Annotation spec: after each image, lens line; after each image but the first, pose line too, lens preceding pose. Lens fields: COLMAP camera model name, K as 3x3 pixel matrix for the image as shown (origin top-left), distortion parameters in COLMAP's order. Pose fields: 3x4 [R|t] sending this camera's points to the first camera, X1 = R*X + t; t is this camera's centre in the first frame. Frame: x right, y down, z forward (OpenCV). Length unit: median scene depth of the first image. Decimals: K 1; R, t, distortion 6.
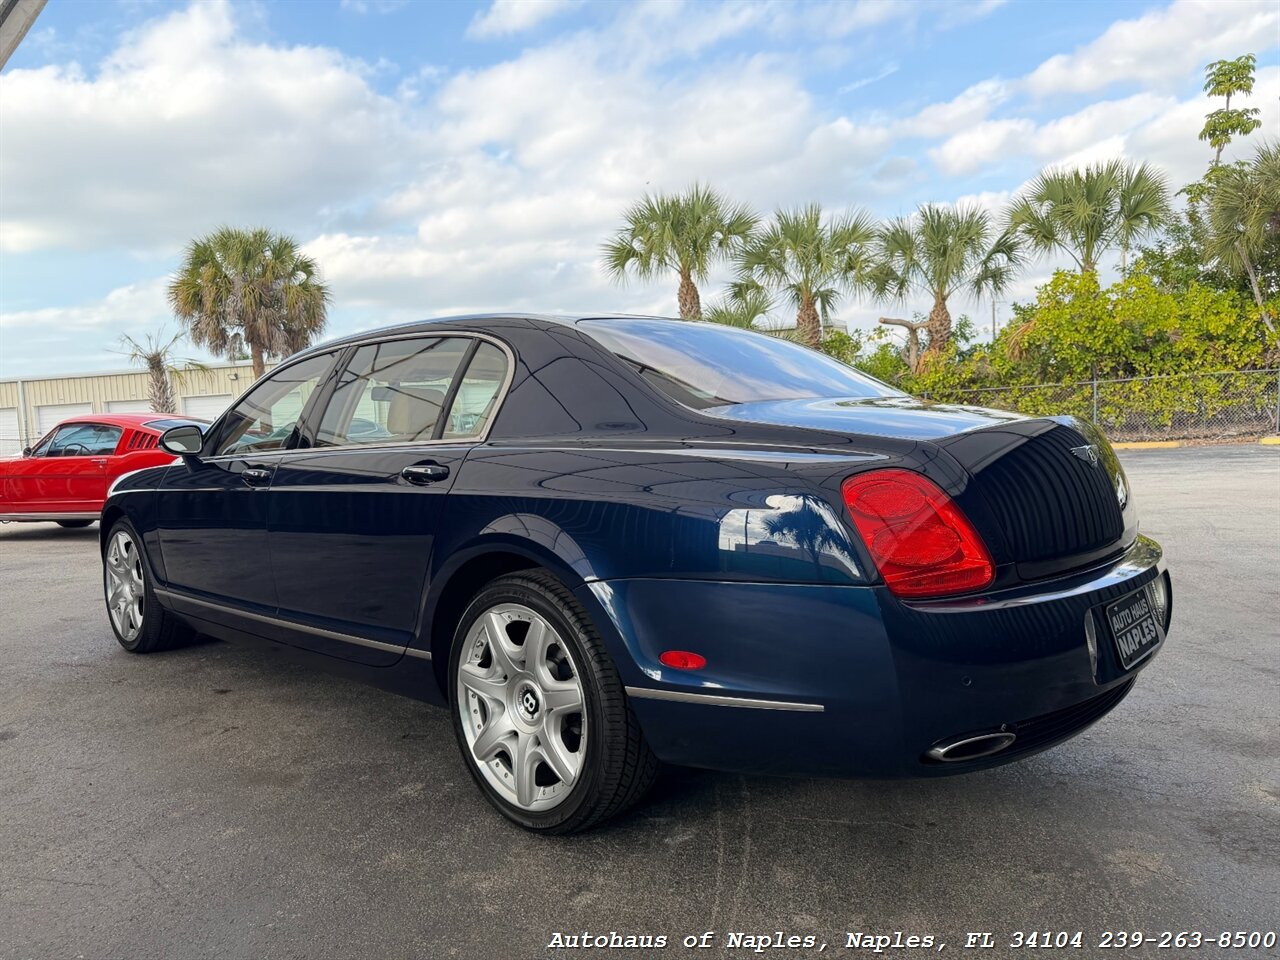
lens RADIAL K [[810.0, 0, 640.0], [0, 810.0, 480.0], [0, 0, 1]] dist [0.008666, -0.012222]
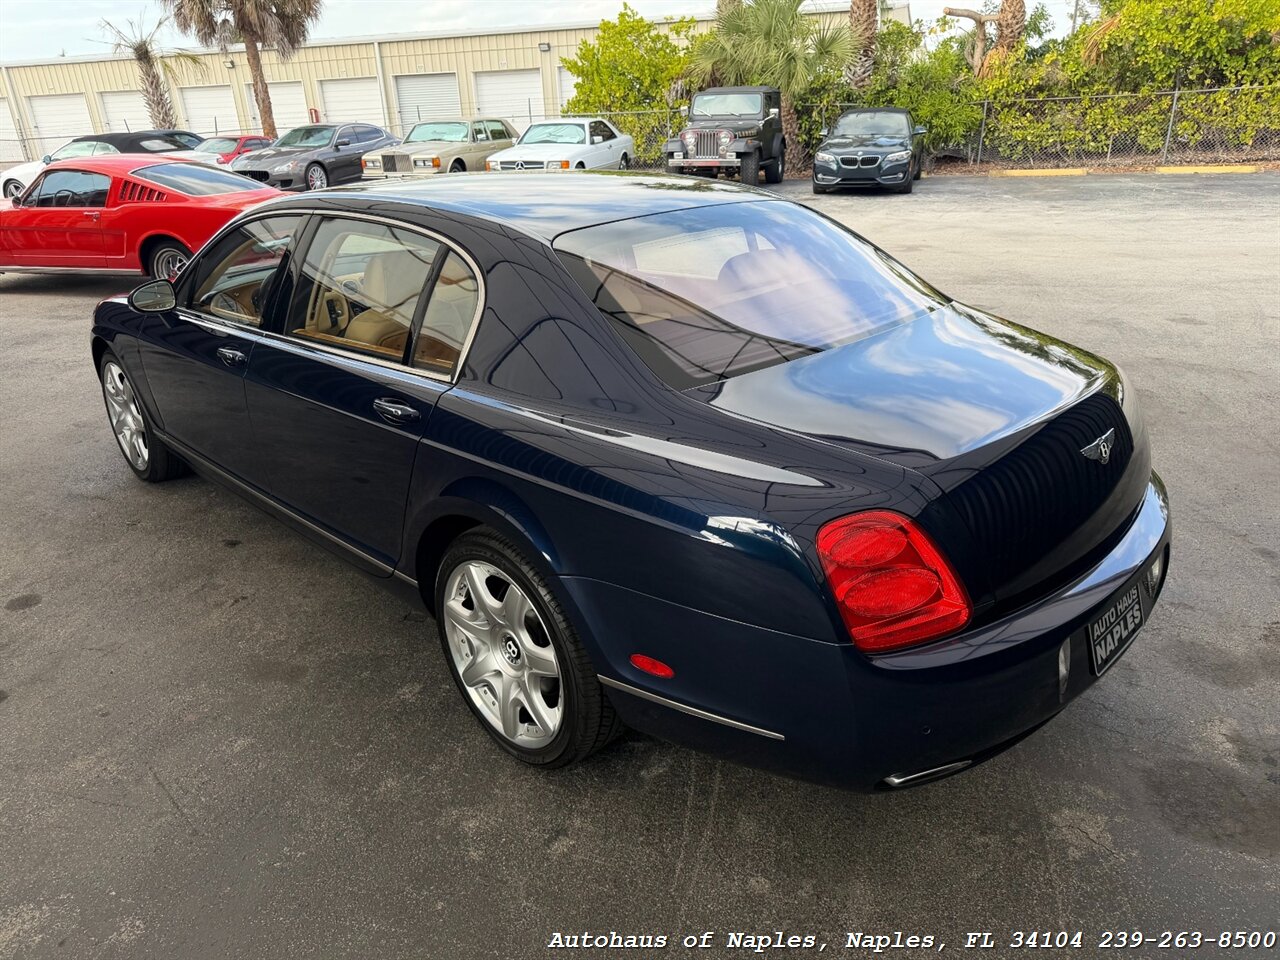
lens RADIAL K [[819.8, 0, 648.1], [0, 819.8, 434.8], [0, 0, 1]] dist [0.006301, -0.008632]
pose [[0.999597, 0.017110, -0.022648, 0.041626], [-0.009717, 0.955966, 0.293316, -0.219768], [0.026670, -0.292978, 0.955747, 0.070545]]
